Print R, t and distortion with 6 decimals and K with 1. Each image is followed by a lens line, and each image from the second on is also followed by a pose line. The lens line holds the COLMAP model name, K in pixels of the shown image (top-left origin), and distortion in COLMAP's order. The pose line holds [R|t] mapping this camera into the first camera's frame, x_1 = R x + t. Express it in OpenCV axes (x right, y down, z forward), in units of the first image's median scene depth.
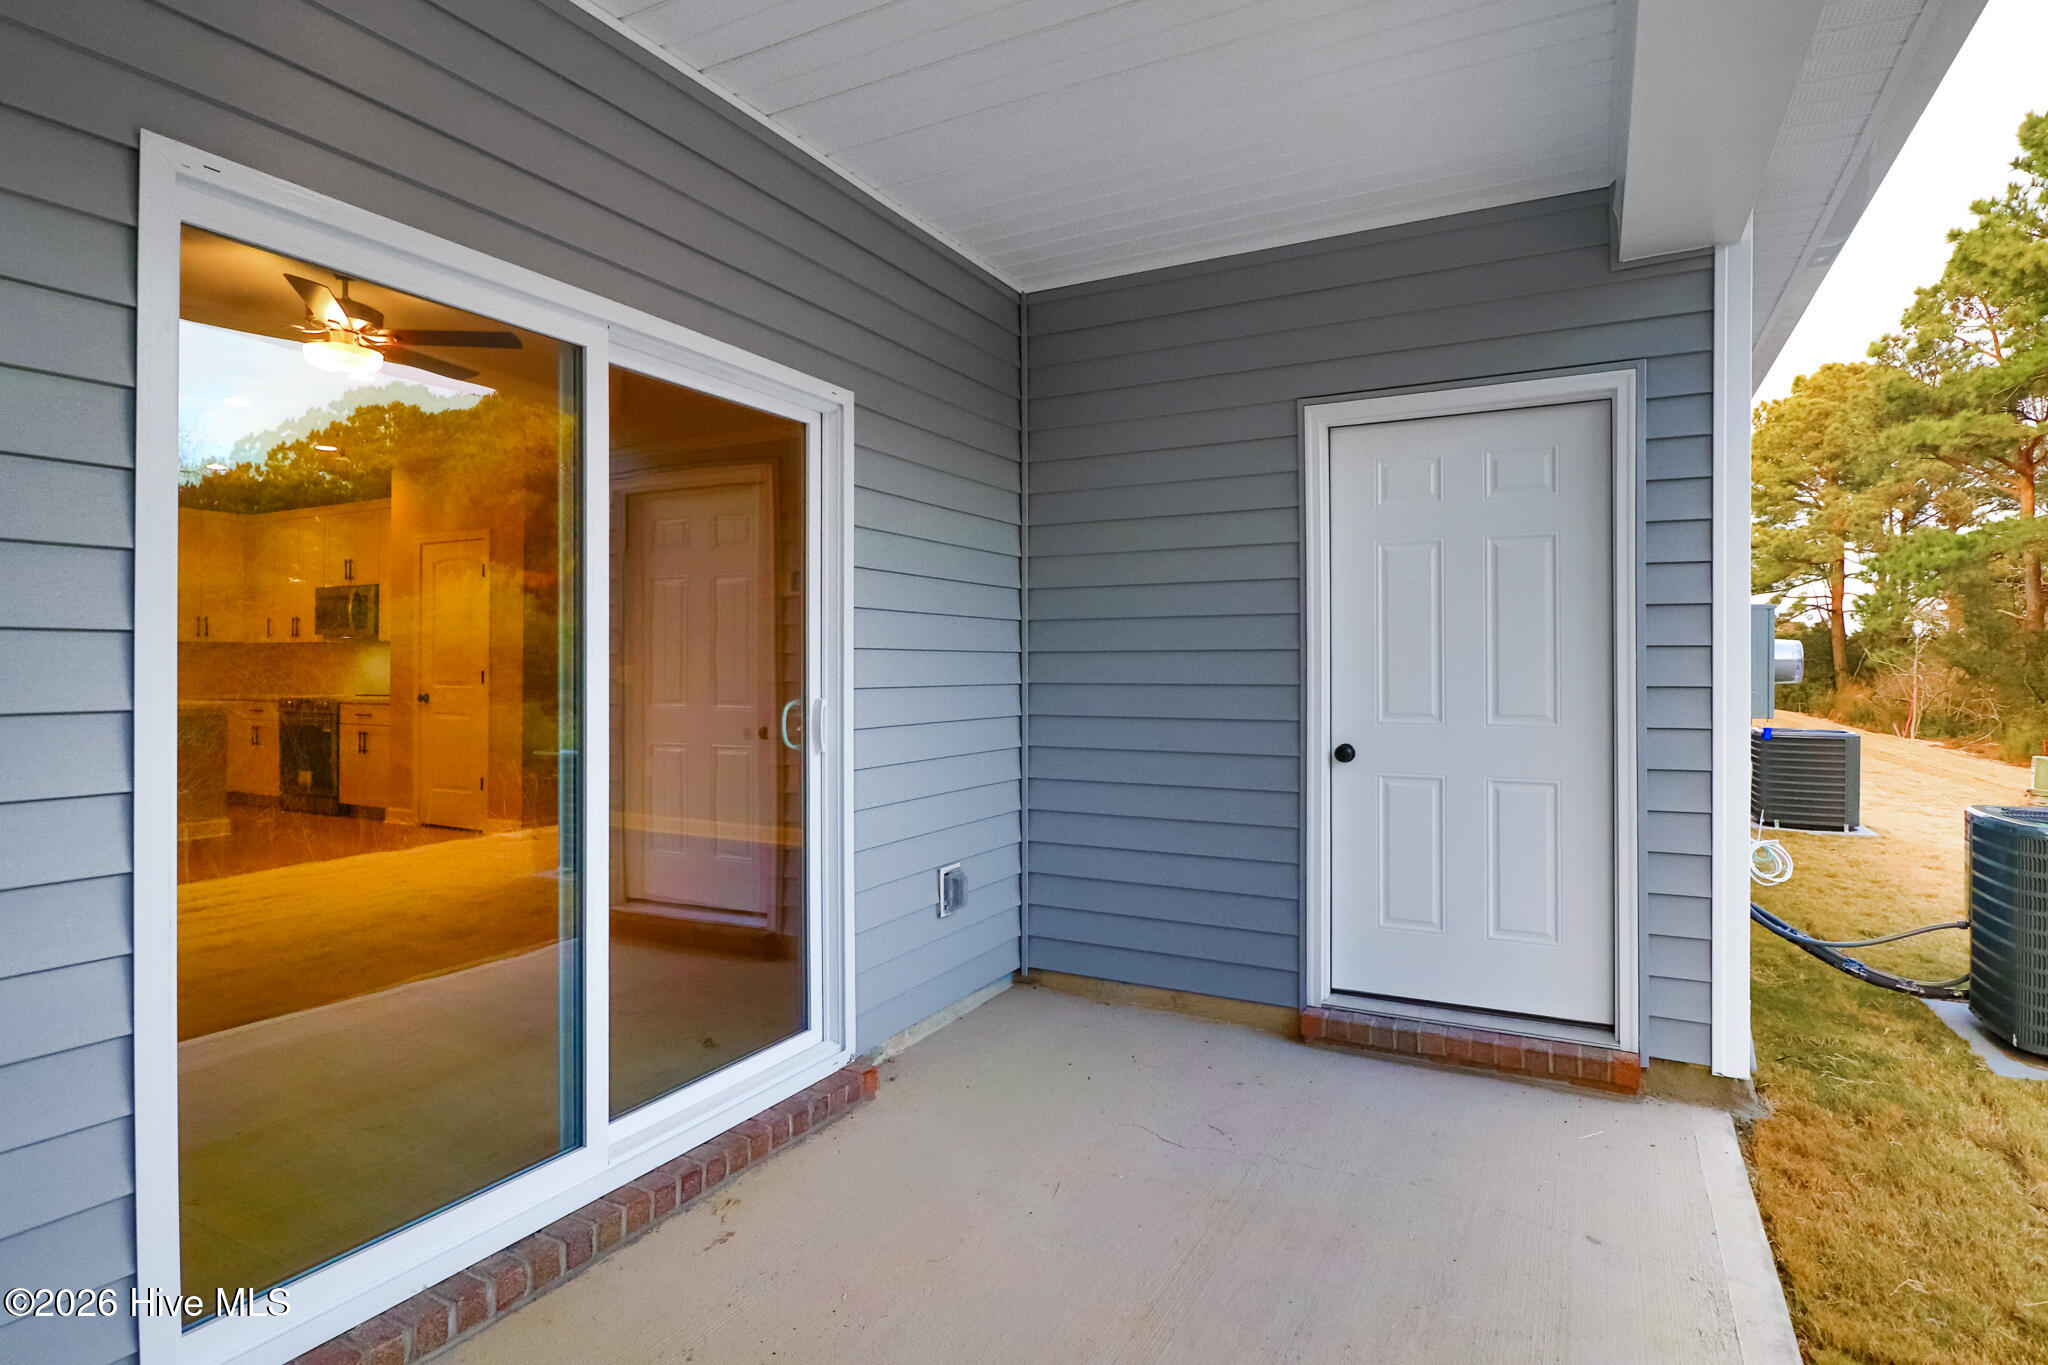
lens RADIAL K [[975.0, 0, 962.5], [0, 975.0, 658.8], [0, 0, 1]] dist [0.000190, -0.000335]
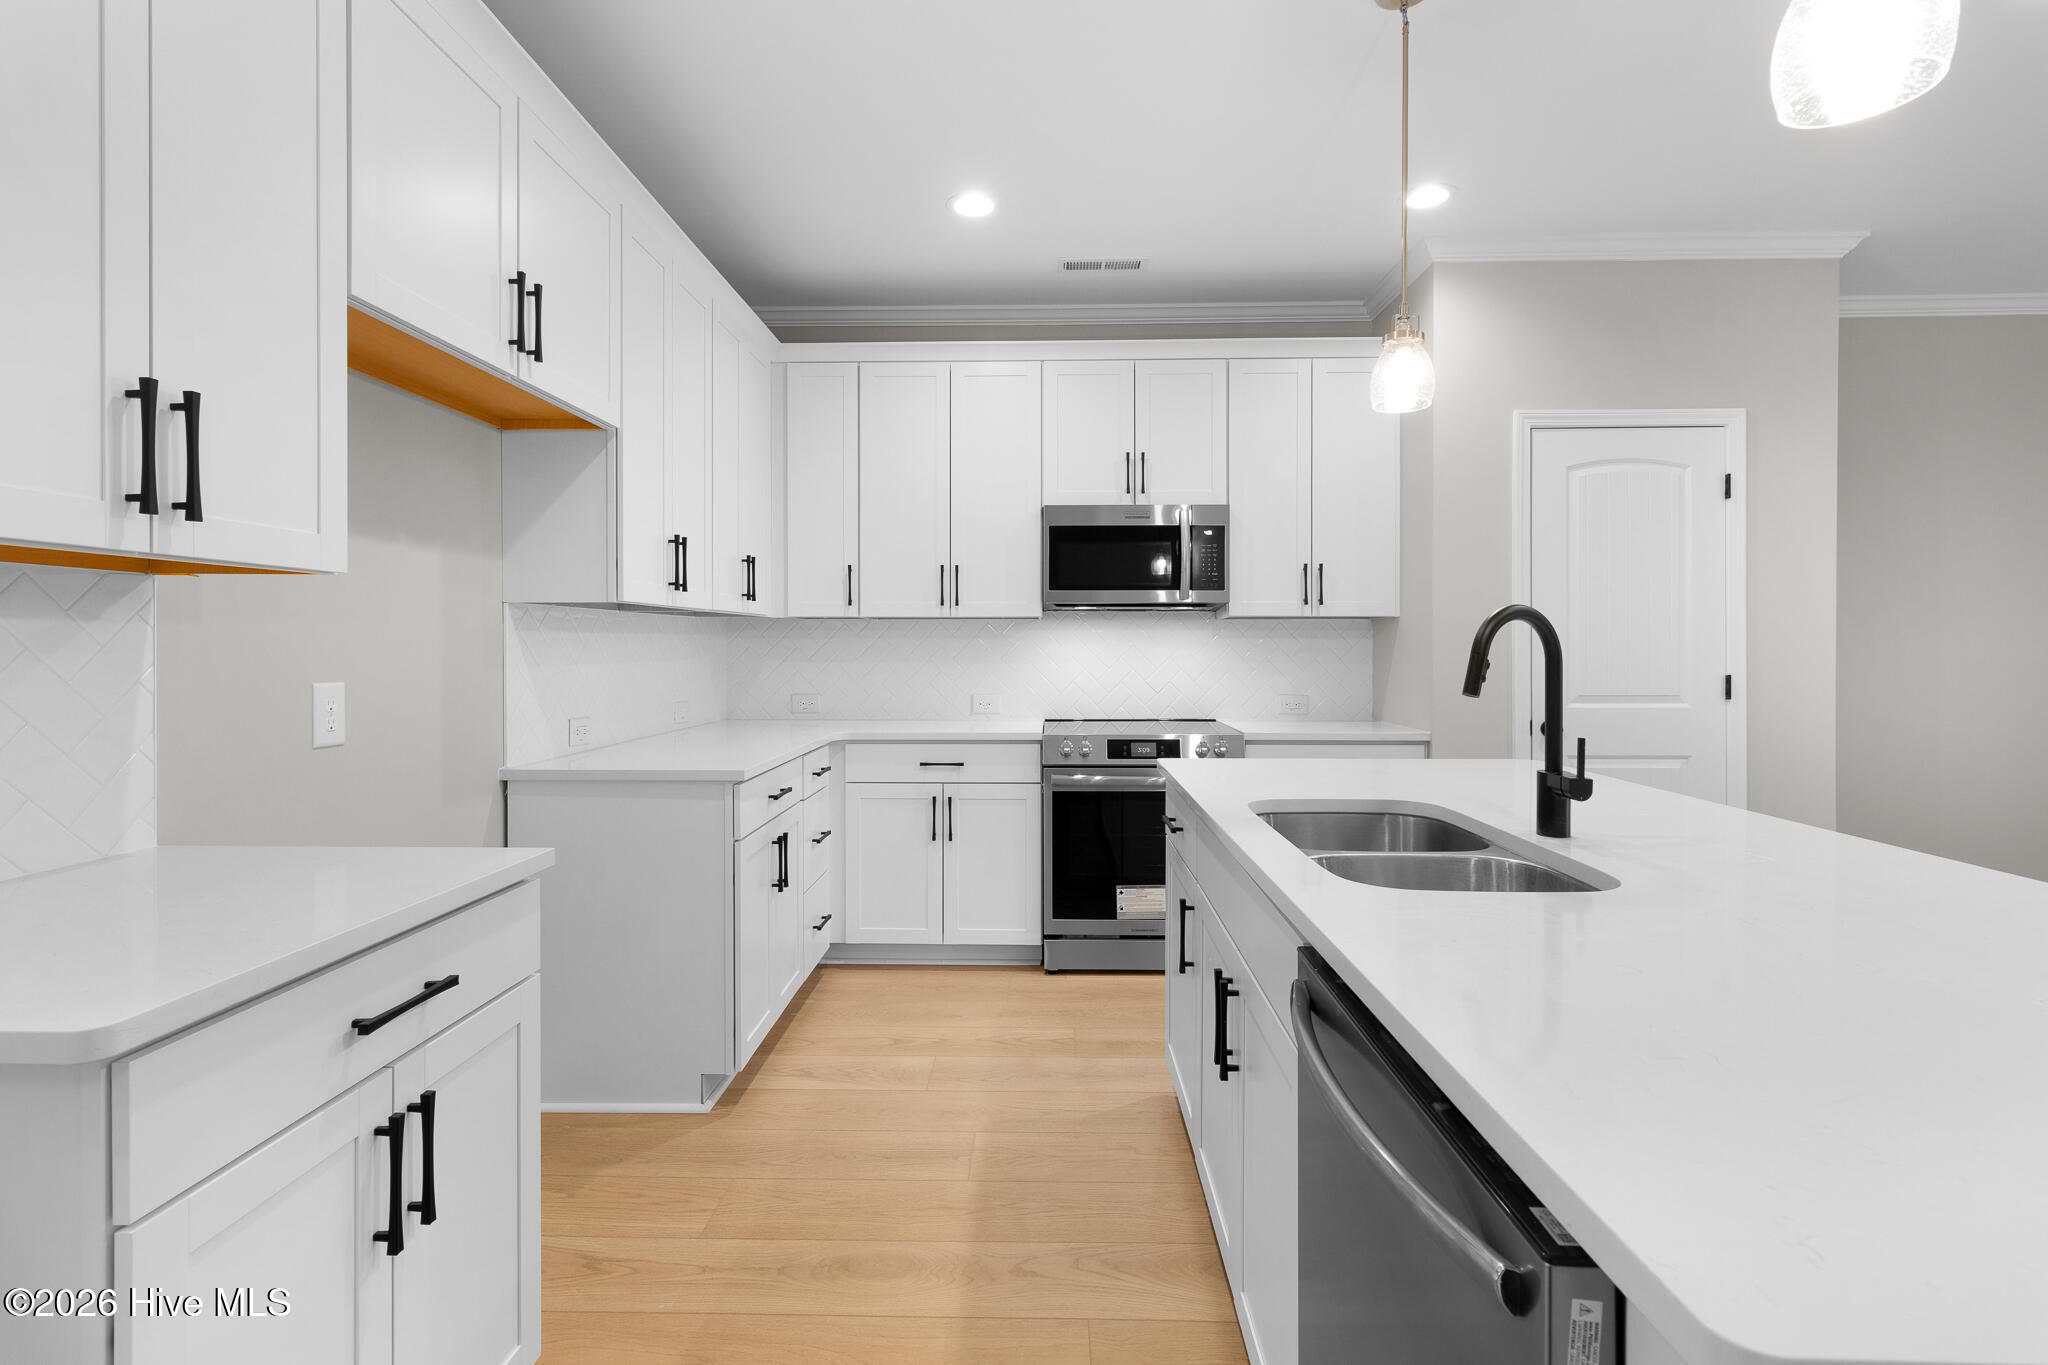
lens RADIAL K [[949.1, 0, 1021.6], [0, 949.1, 652.7], [0, 0, 1]] dist [0.001558, 0.000080]
pose [[0.891750, -0.001767, 0.452524, -0.922260], [-0.002180, 0.999964, 0.008201, -0.003151], [-0.452523, -0.008299, 0.891714, 0.605514]]
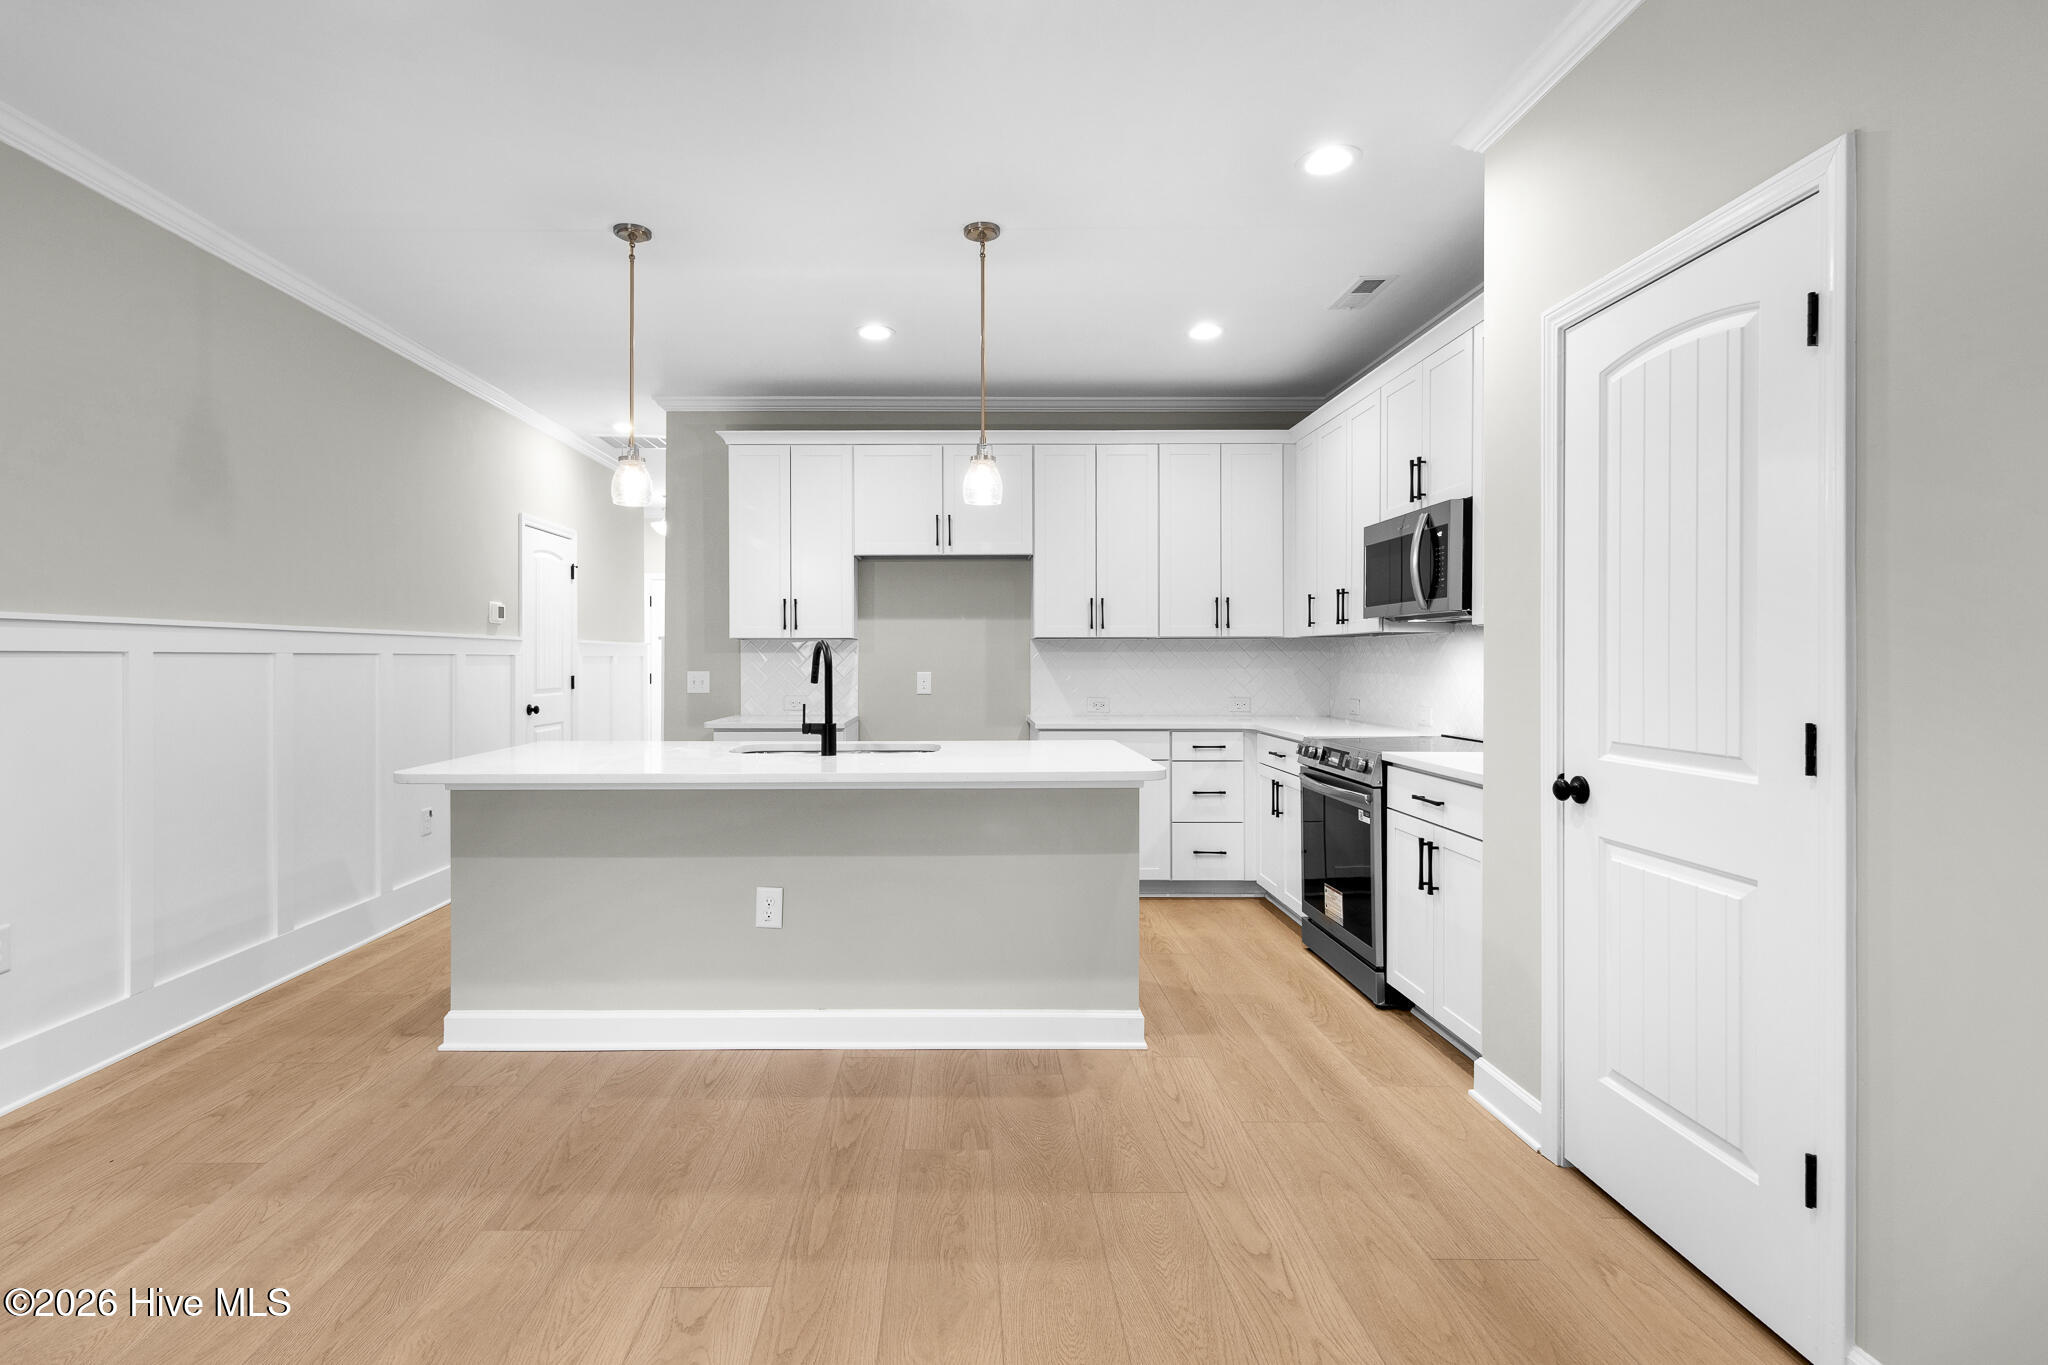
lens RADIAL K [[975.0, 0, 962.5], [0, 975.0, 658.8], [0, 0, 1]] dist [0.000190, -0.000335]
pose [[0.476284, 0.001957, -0.879289, -0.320276], [0.001902, 0.999993, 0.003256, -0.005108], [0.879289, -0.003224, 0.476277, 0.587020]]
